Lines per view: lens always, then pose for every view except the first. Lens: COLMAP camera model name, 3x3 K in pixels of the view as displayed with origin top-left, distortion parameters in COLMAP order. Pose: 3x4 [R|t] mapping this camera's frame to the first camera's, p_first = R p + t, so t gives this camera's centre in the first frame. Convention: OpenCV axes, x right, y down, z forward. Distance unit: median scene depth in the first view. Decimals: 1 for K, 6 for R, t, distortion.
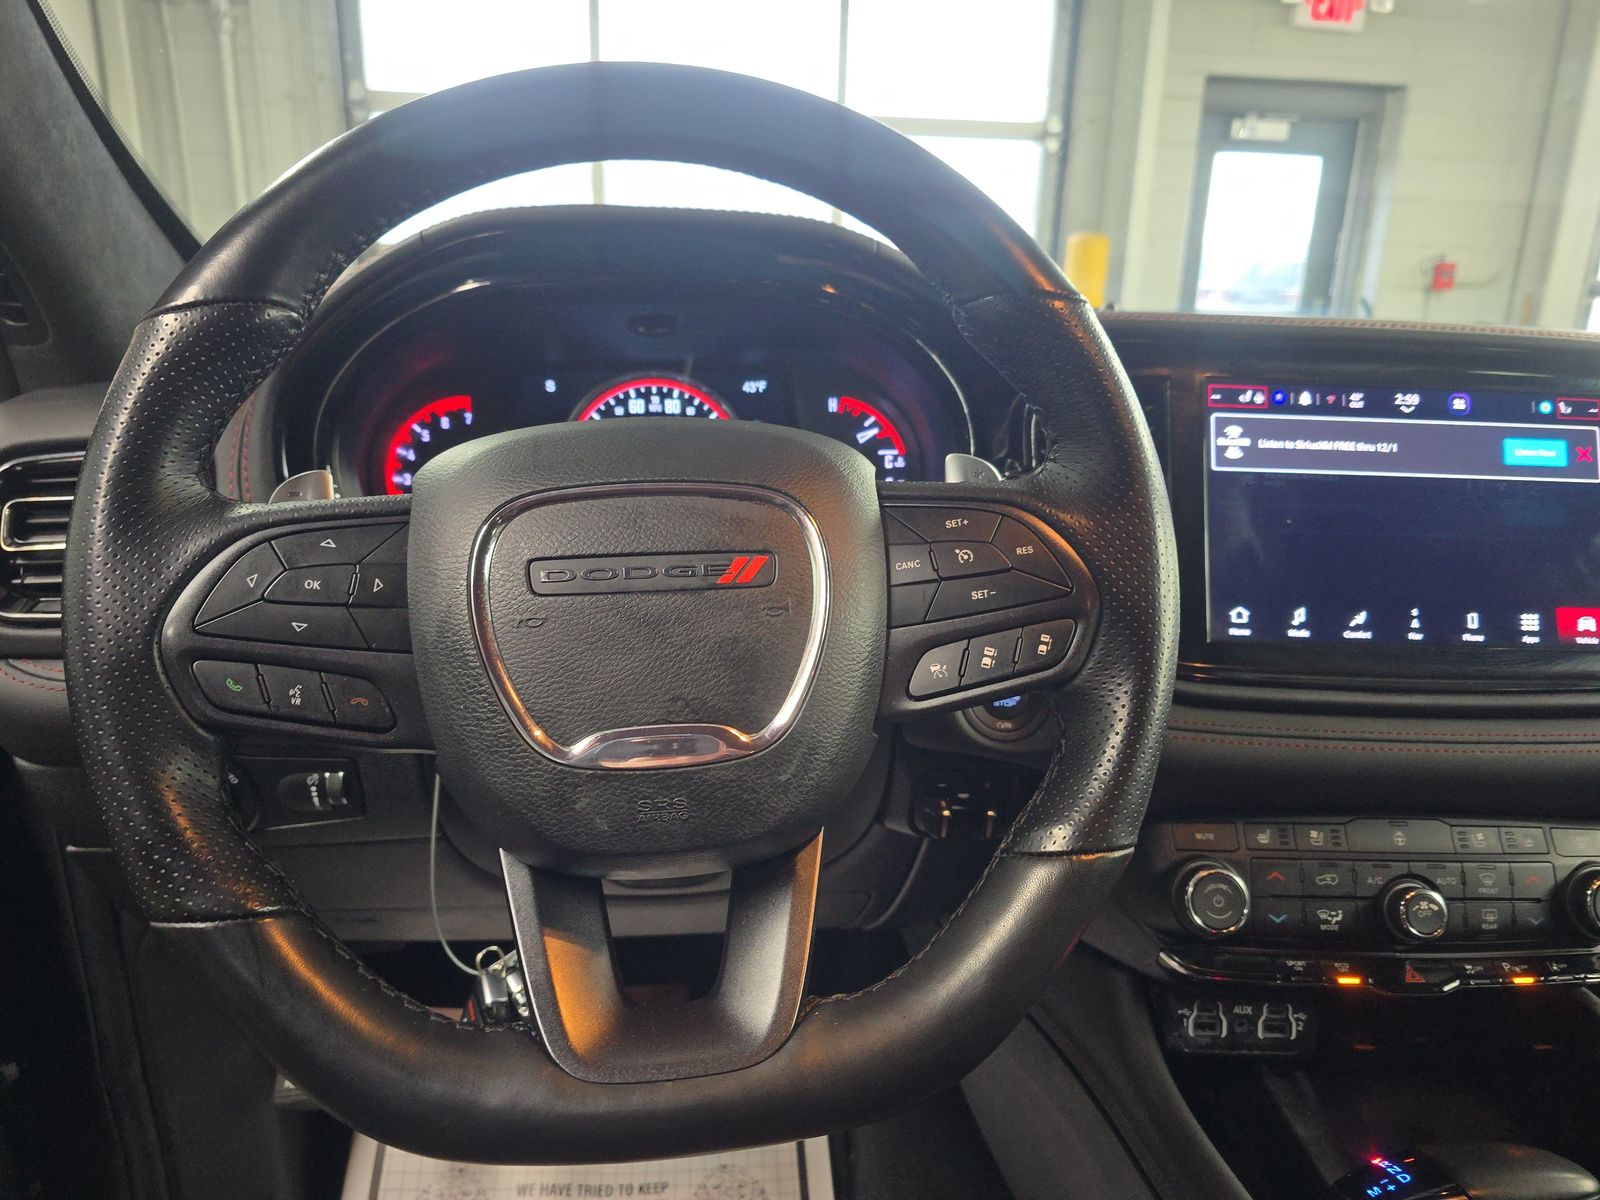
lens RADIAL K [[1107.6, 0, 839.9], [0, 1107.6, 596.4], [0, 0, 1]] dist [0.073935, -0.114655]
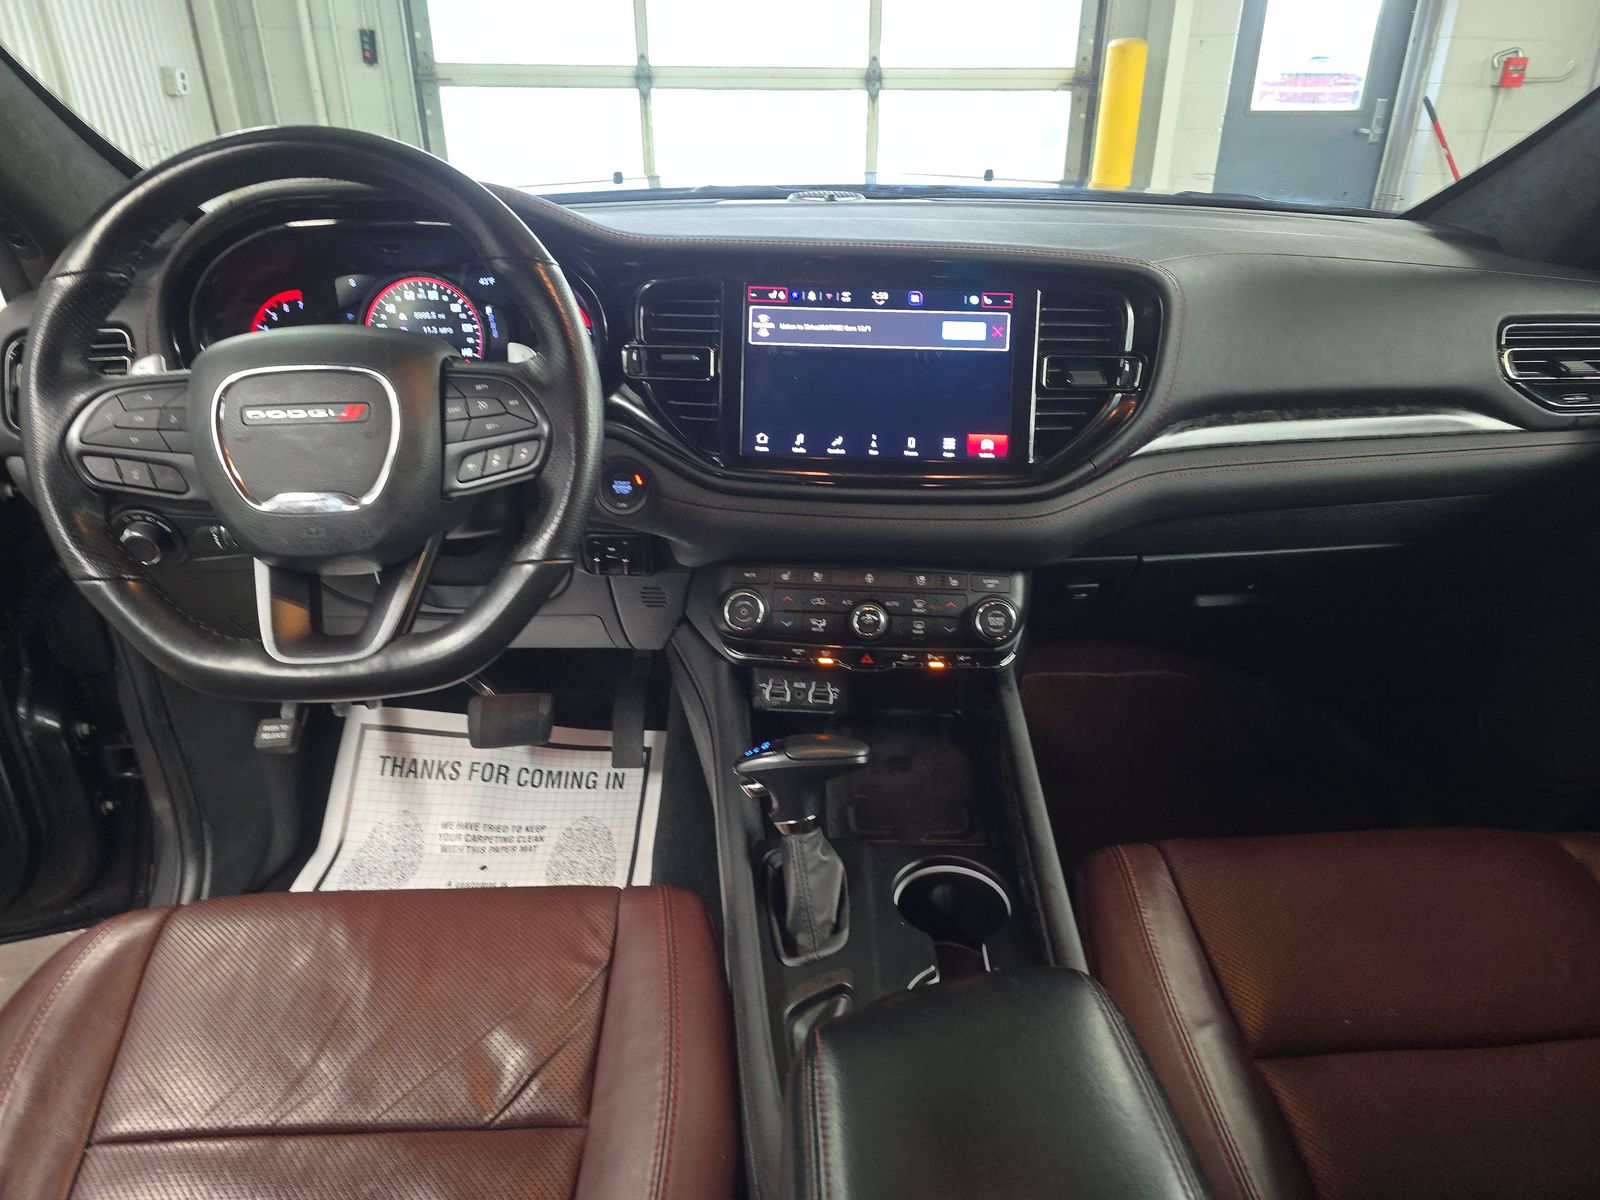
lens RADIAL K [[1101.2, 0, 852.1], [0, 1101.2, 604.8], [0, 0, 1]] dist [0.092960, -0.105758]
pose [[0.996063, 0.017894, -0.086827, 0.616137], [-0.002708, 0.985103, 0.171945, -0.020281], [0.088610, -0.171033, 0.981273, -0.573976]]
